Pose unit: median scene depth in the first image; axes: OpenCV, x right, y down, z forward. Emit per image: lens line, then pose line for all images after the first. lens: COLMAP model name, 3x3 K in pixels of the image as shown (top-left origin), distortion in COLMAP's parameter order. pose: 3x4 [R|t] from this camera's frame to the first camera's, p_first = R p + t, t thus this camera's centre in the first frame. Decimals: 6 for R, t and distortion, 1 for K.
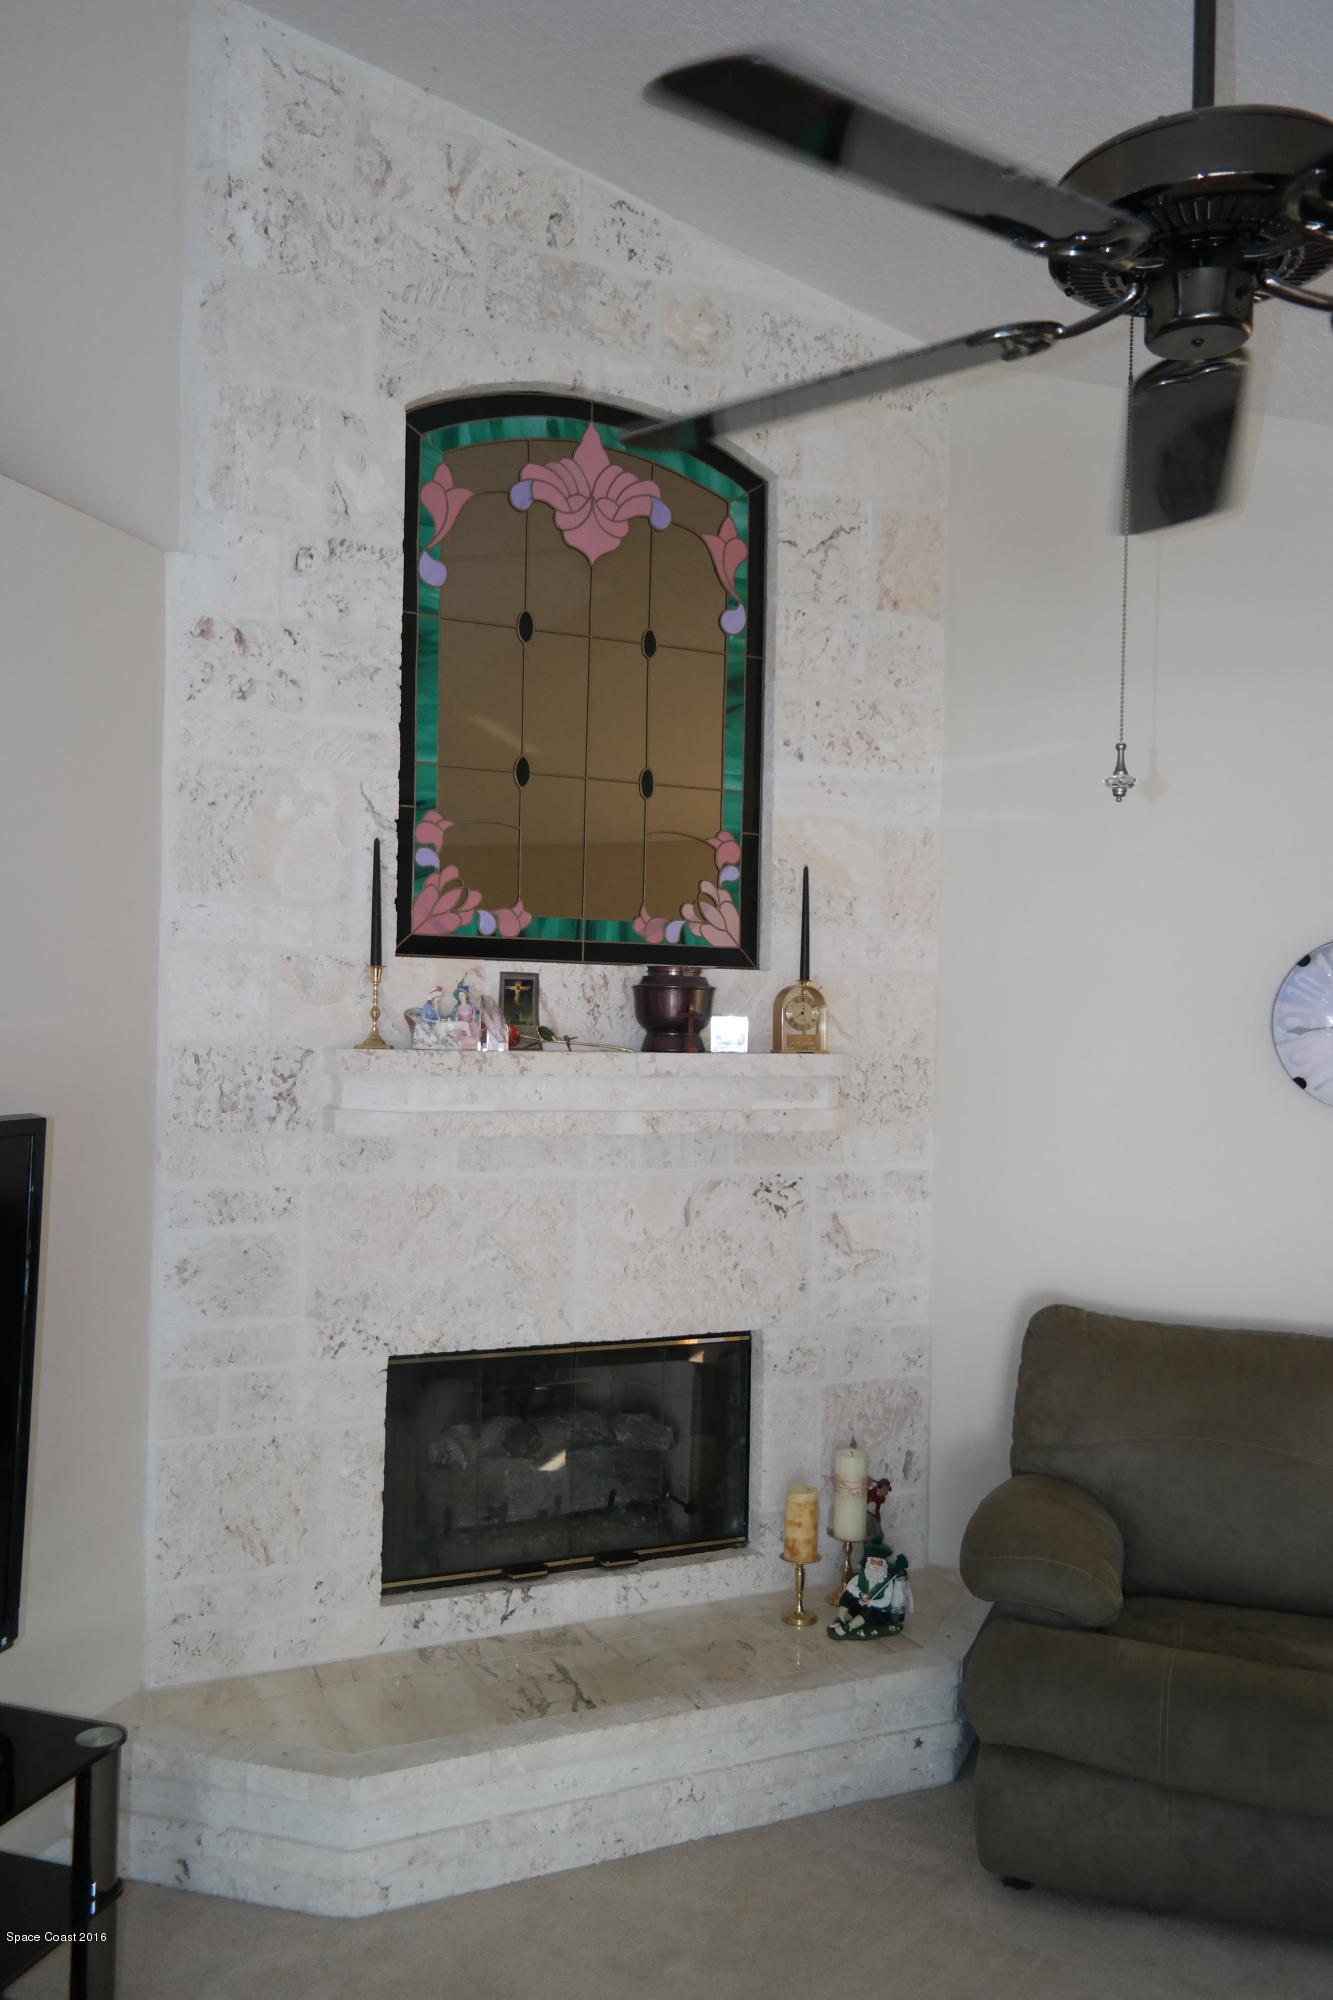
lens RADIAL K [[1614.5, 0, 673.4], [0, 1614.5, 1009.2], [0, 0, 1]] dist [0.016267, 0.000723]
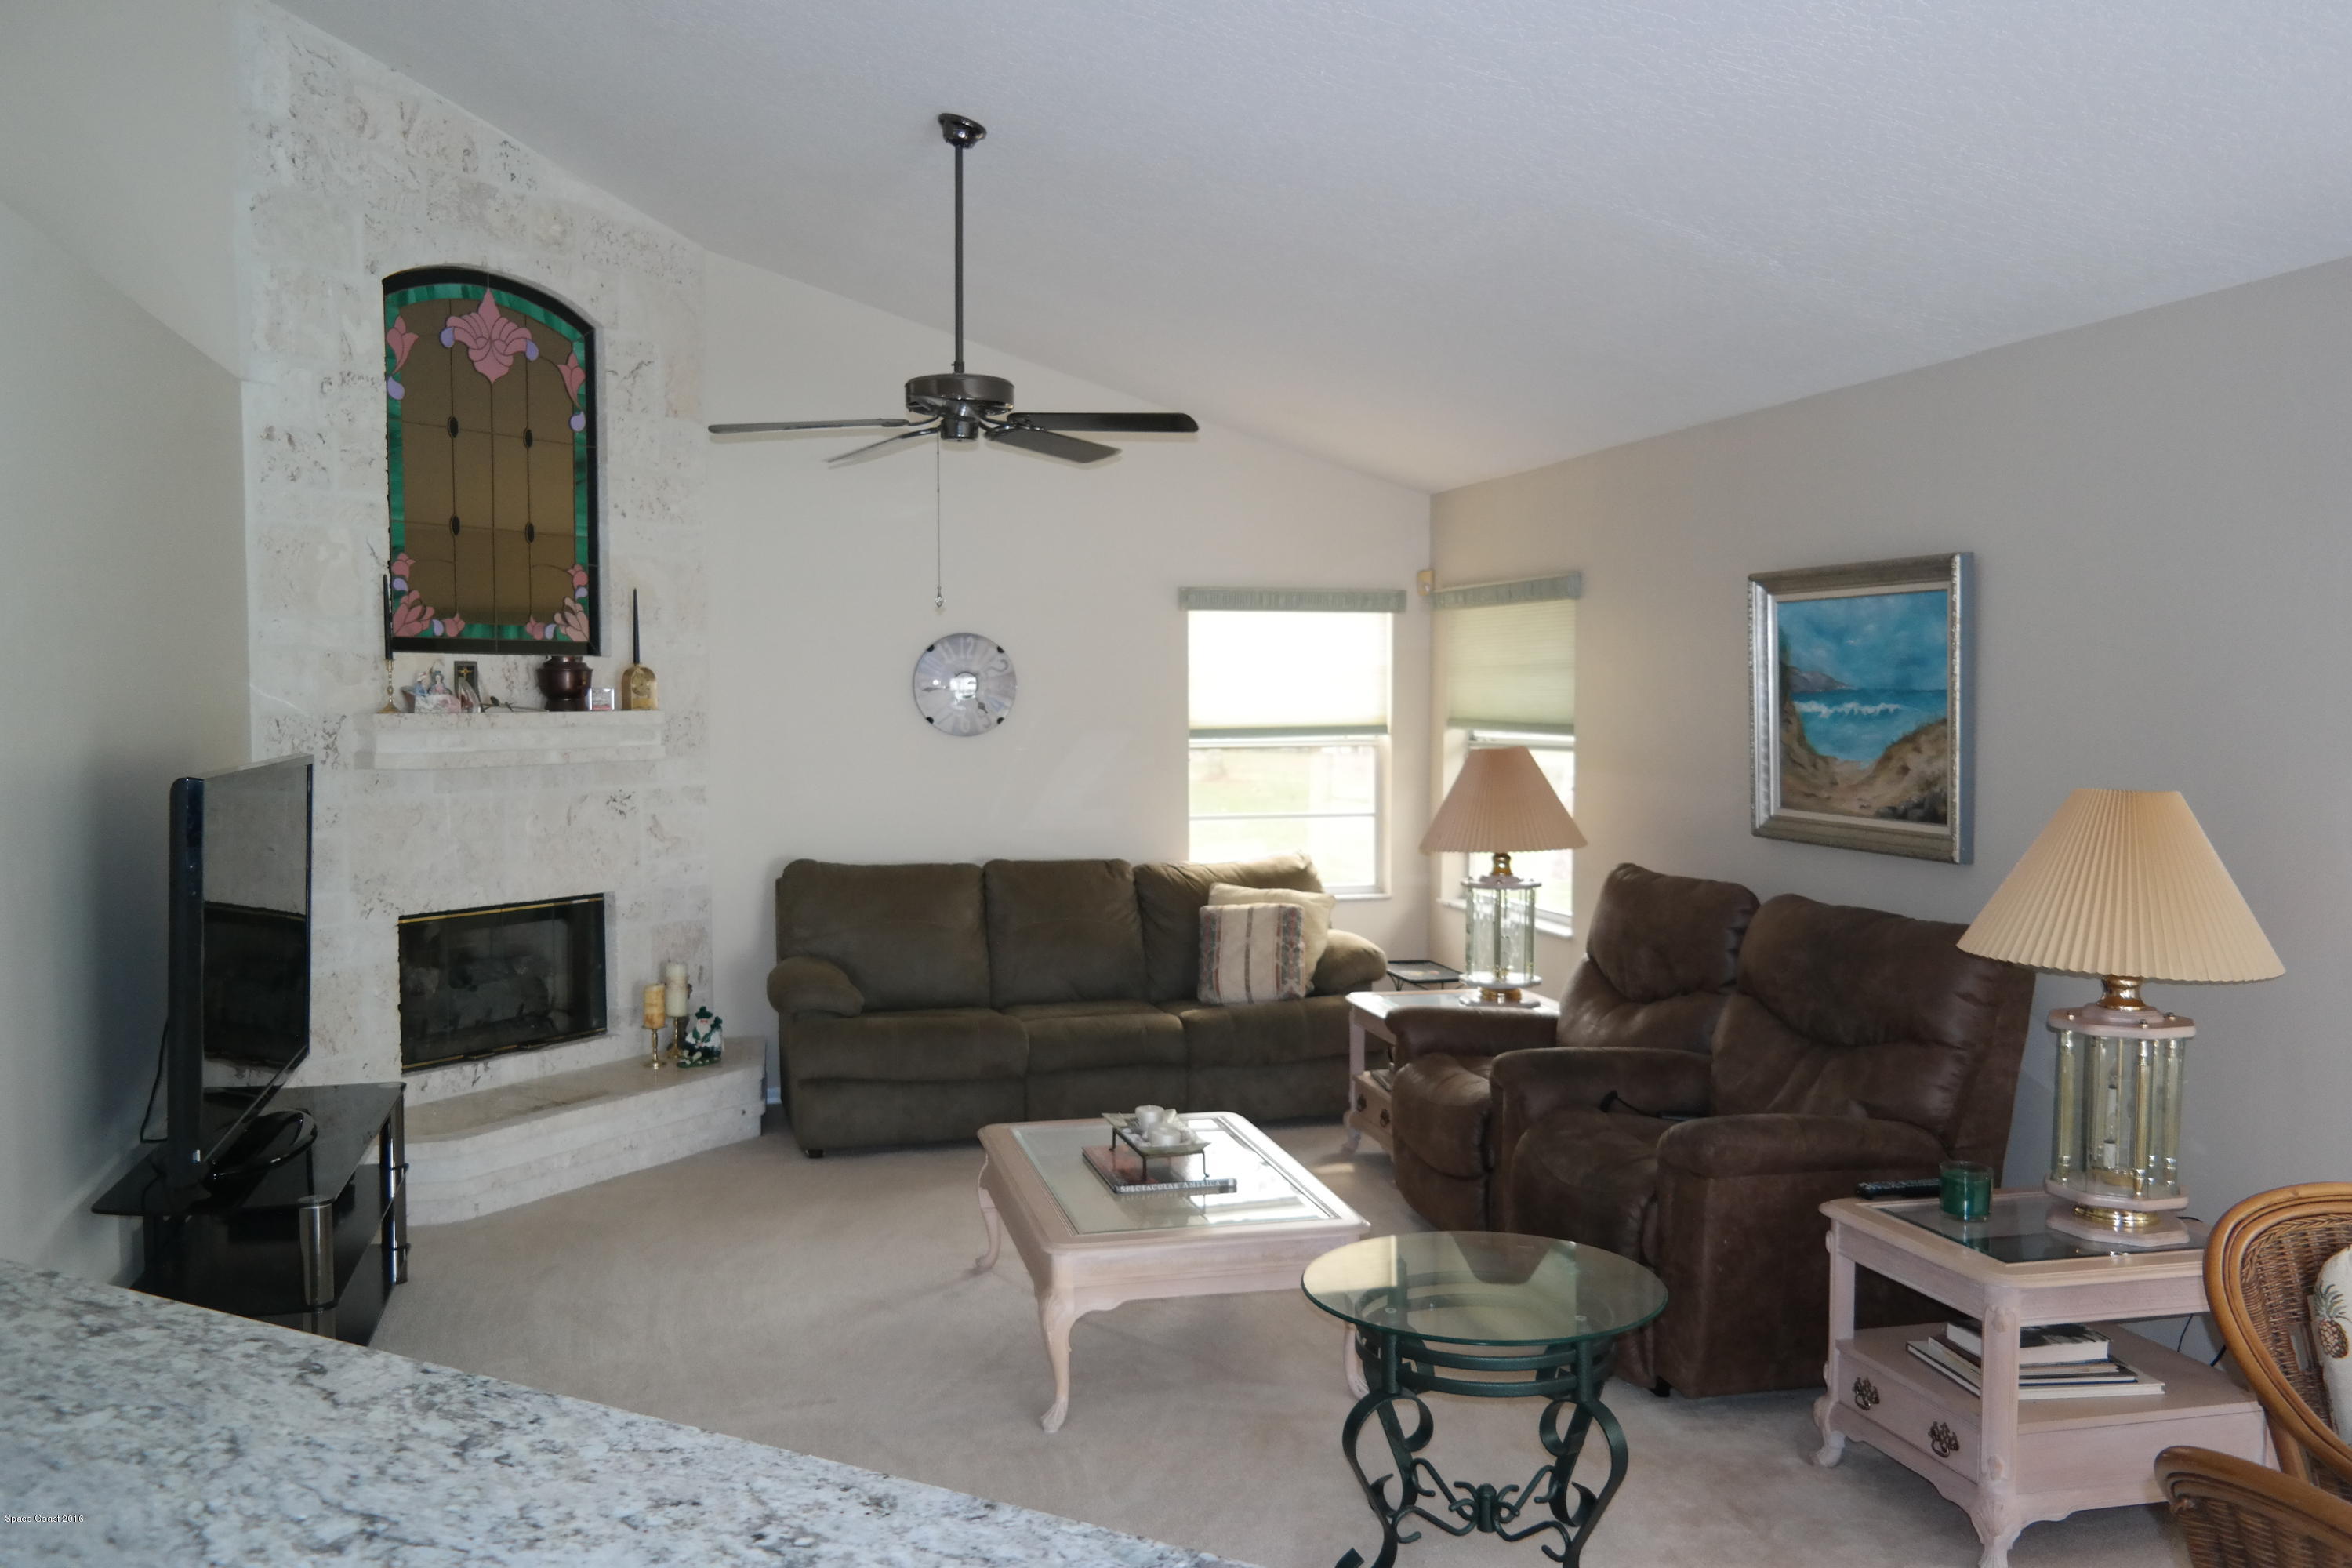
lens RADIAL K [[1887.6, 0, 1150.3], [0, 1887.6, 789.0], [0, 0, 1]] dist [-0.001793, -0.002920]
pose [[0.843614, -0.047864, 0.534813, -0.499689], [0.012637, 0.997513, 0.069341, -0.017709], [-0.536802, -0.051739, 0.842121, -0.827997]]
